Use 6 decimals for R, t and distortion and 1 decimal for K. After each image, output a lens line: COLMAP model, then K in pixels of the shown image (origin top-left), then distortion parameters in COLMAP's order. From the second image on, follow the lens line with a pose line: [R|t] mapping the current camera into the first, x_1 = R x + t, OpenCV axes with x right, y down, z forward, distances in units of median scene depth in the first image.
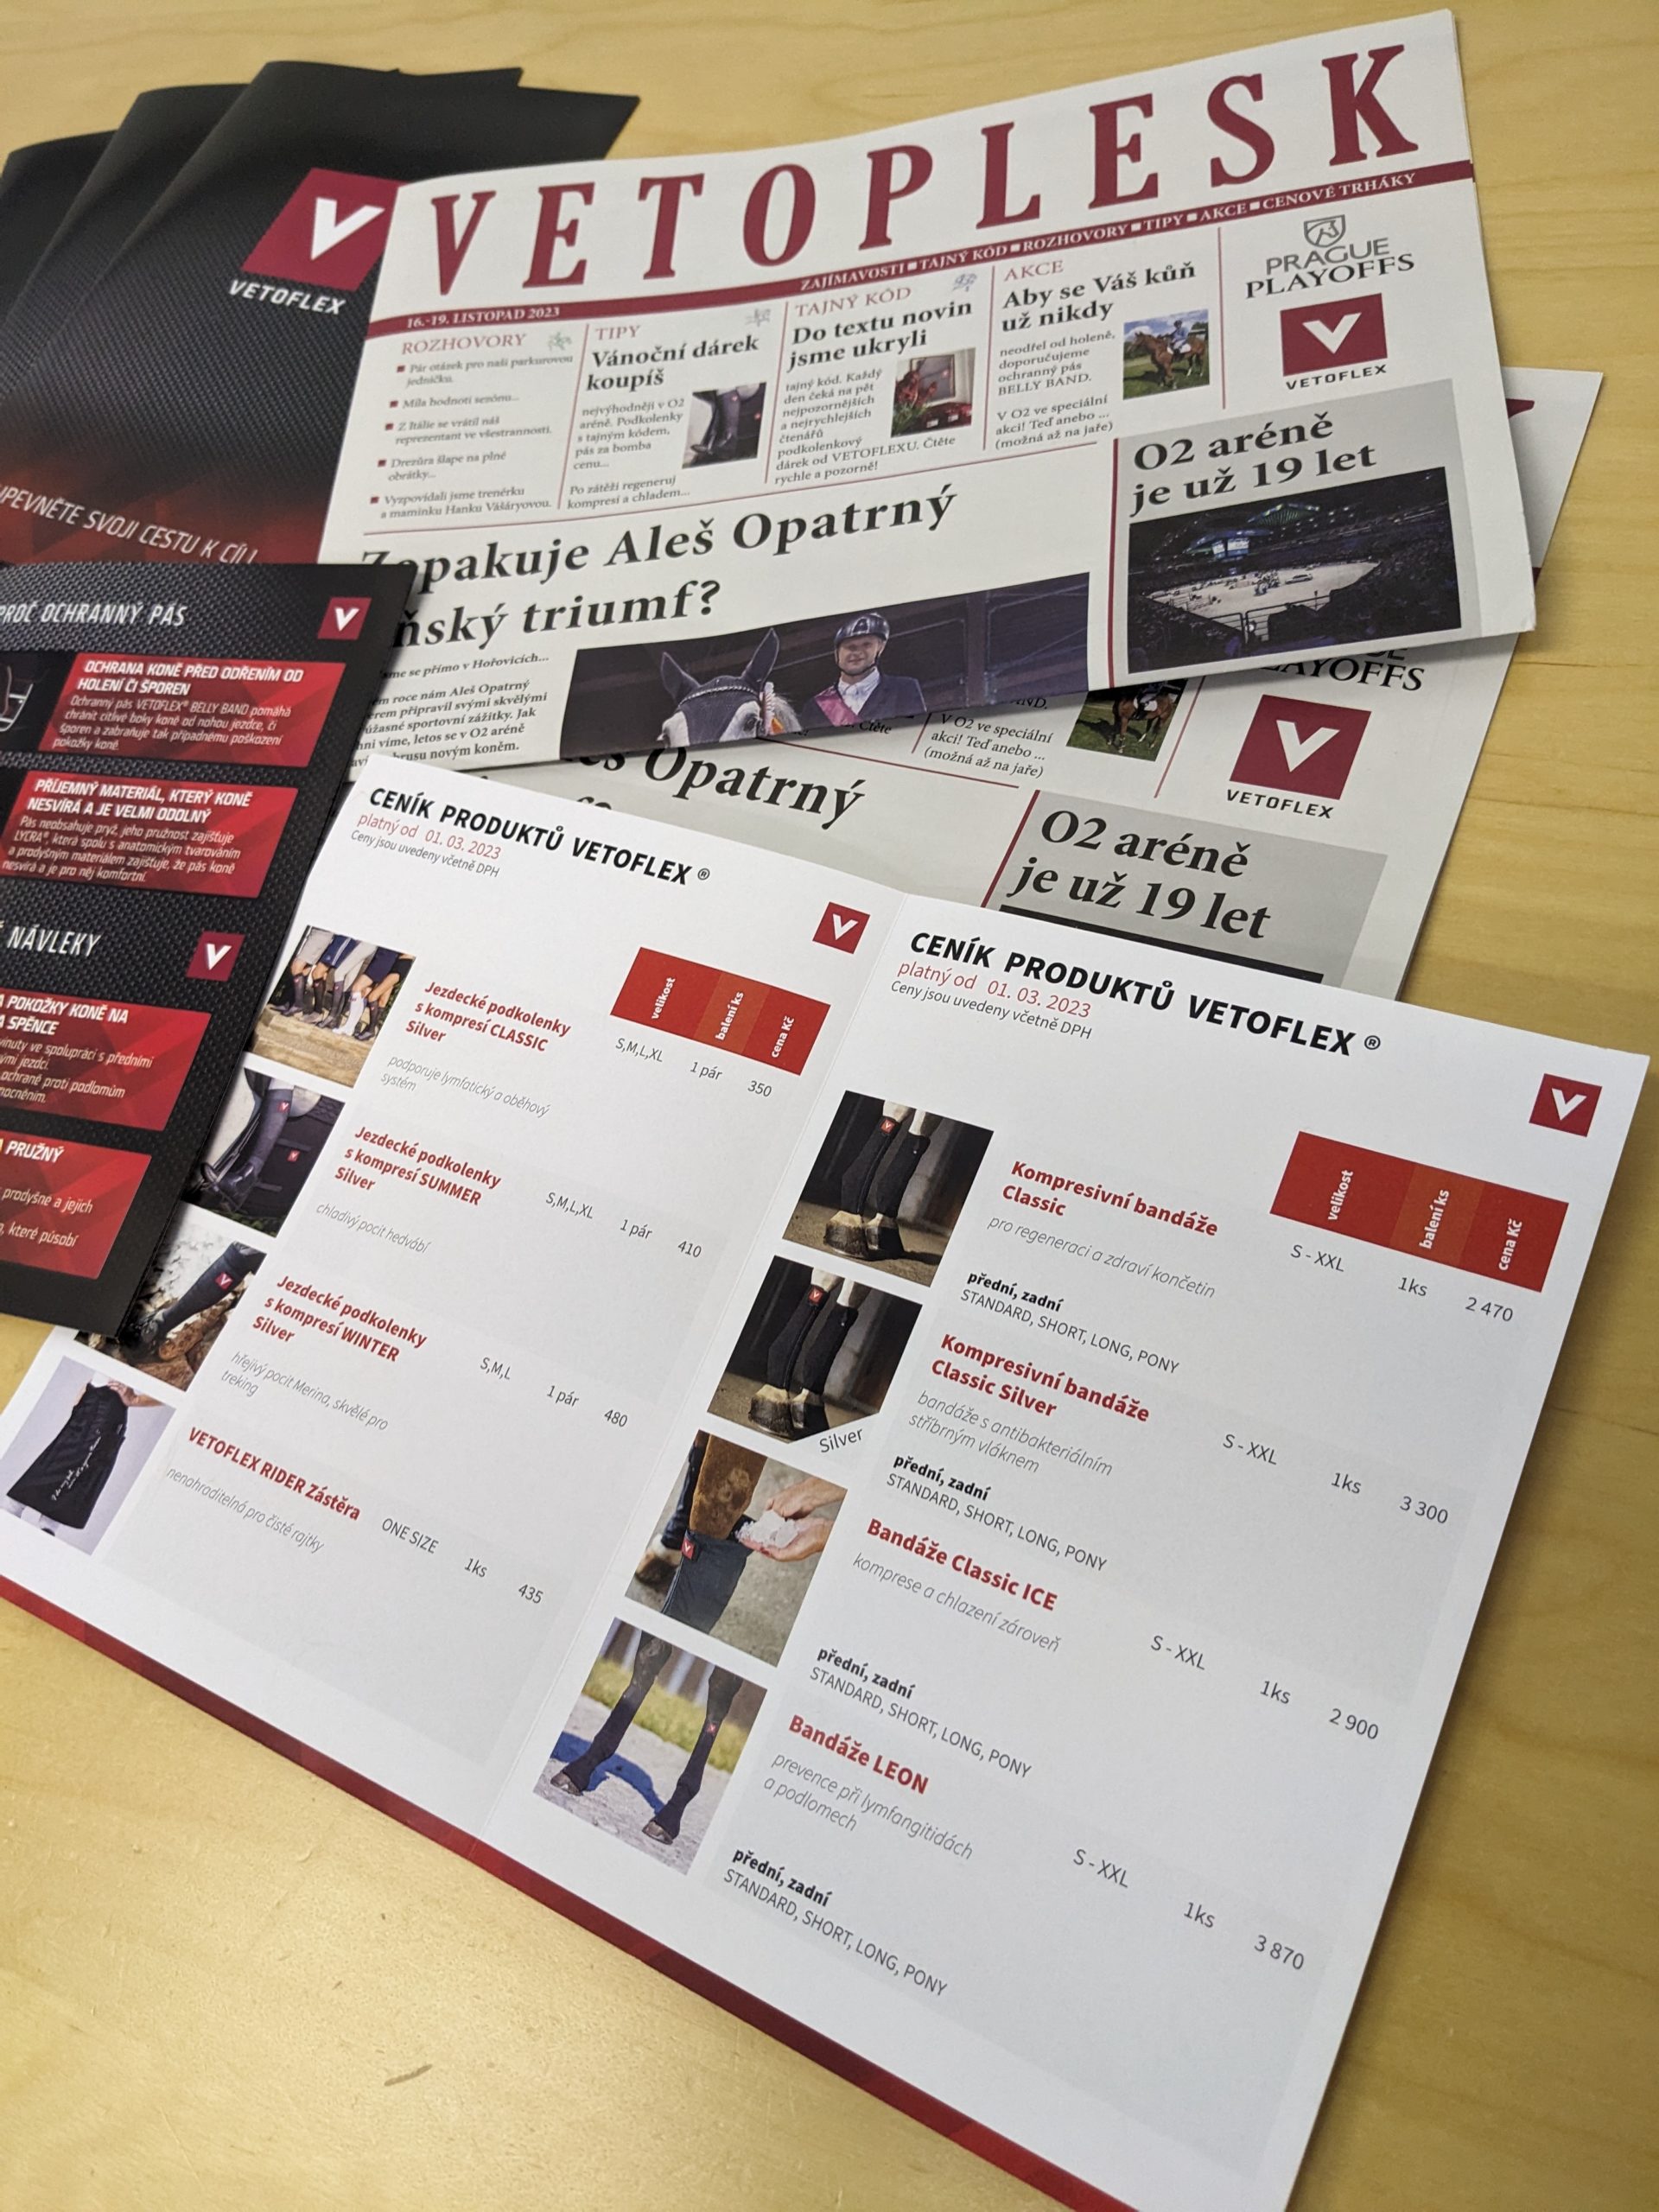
lens RADIAL K [[1785.4, 0, 829.5], [0, 1785.4, 1106.0], [0, 0, 1]] dist [0.047836, -0.061559]
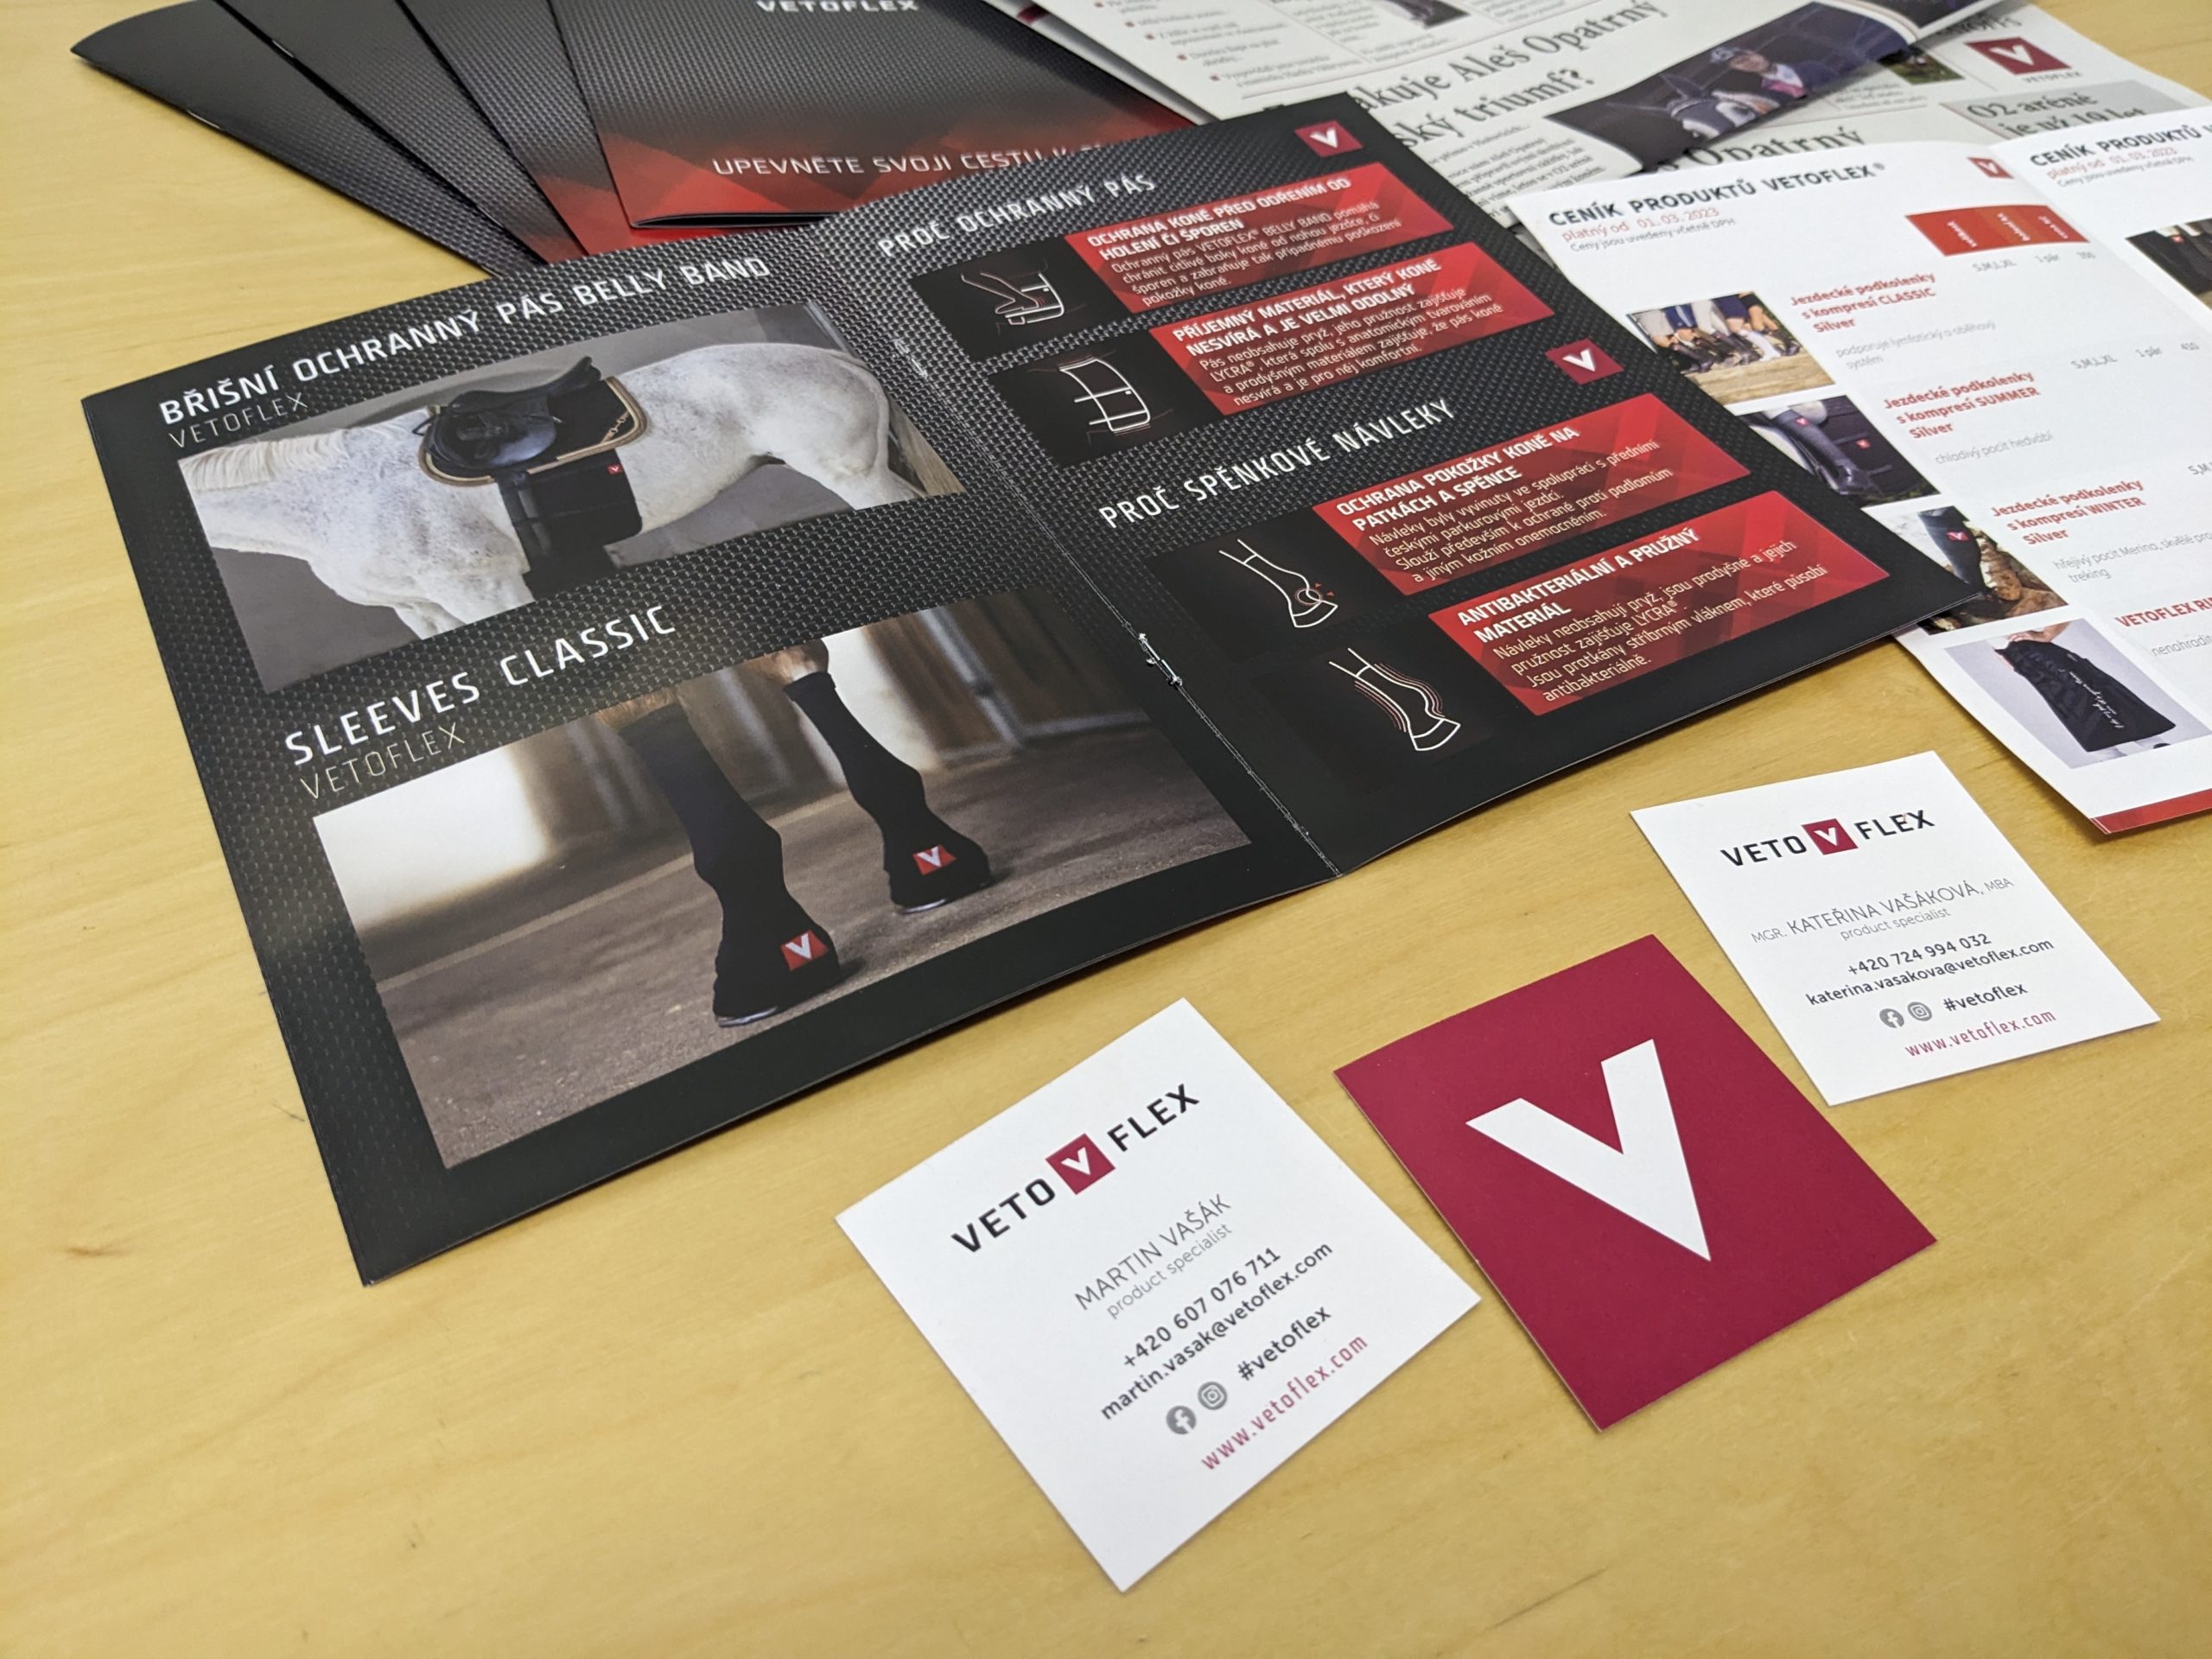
lens RADIAL K [[1785.4, 0, 1106.0], [0, 1785.4, 829.5], [0, 0, 1]] dist [0.047836, -0.061559]
pose [[0.629866, -0.275395, 0.726242, -1.163763], [0.536045, 0.830779, -0.149873, 0.112228], [-0.562072, 0.483698, 0.670903, 0.626001]]
